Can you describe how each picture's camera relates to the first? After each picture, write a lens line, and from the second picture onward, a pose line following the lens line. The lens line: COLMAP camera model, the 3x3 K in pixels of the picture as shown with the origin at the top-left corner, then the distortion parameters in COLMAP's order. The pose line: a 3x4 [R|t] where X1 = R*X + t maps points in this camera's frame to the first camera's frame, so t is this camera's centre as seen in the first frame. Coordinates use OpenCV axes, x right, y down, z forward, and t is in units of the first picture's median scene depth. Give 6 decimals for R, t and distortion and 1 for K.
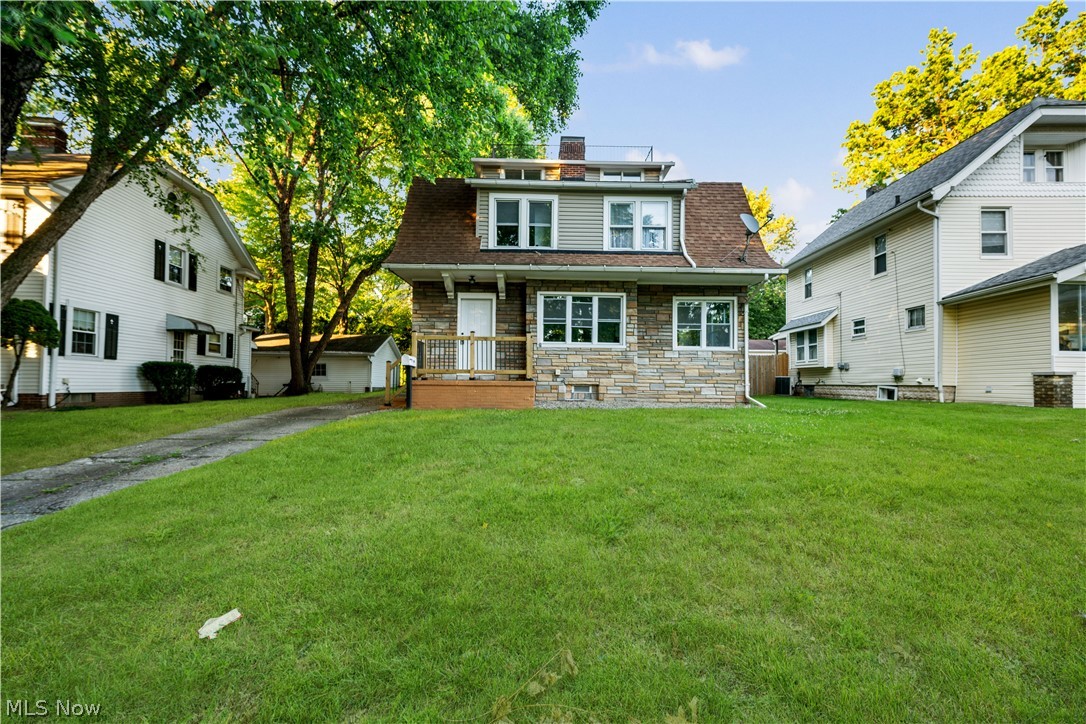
lens RADIAL K [[444.0, 0, 544.6], [0, 444.0, 366.6], [0, 0, 1]] dist [-0.000194, -0.000999]
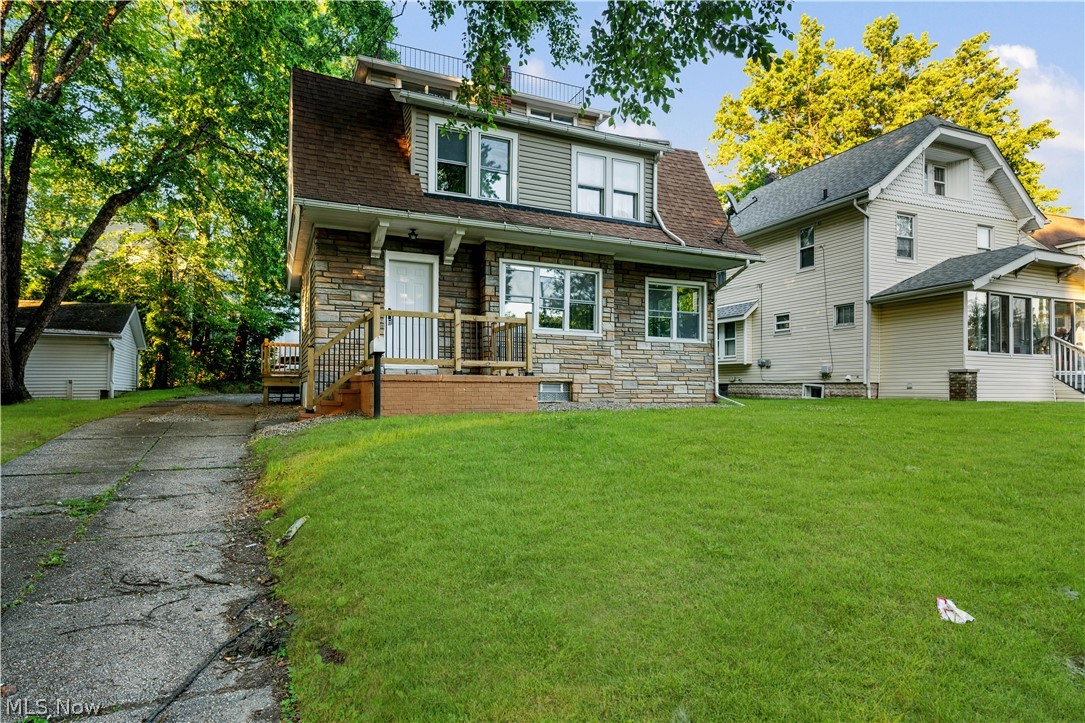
lens RADIAL K [[604.0, 0, 542.3], [0, 604.0, 368.7], [0, 0, 1]] dist [-0.003357, 0.000530]
pose [[0.916165, 0.007768, 0.400727, -0.347068], [-0.011208, 0.999918, 0.006241, 0.010556], [-0.400645, -0.010209, 0.916176, 0.029104]]
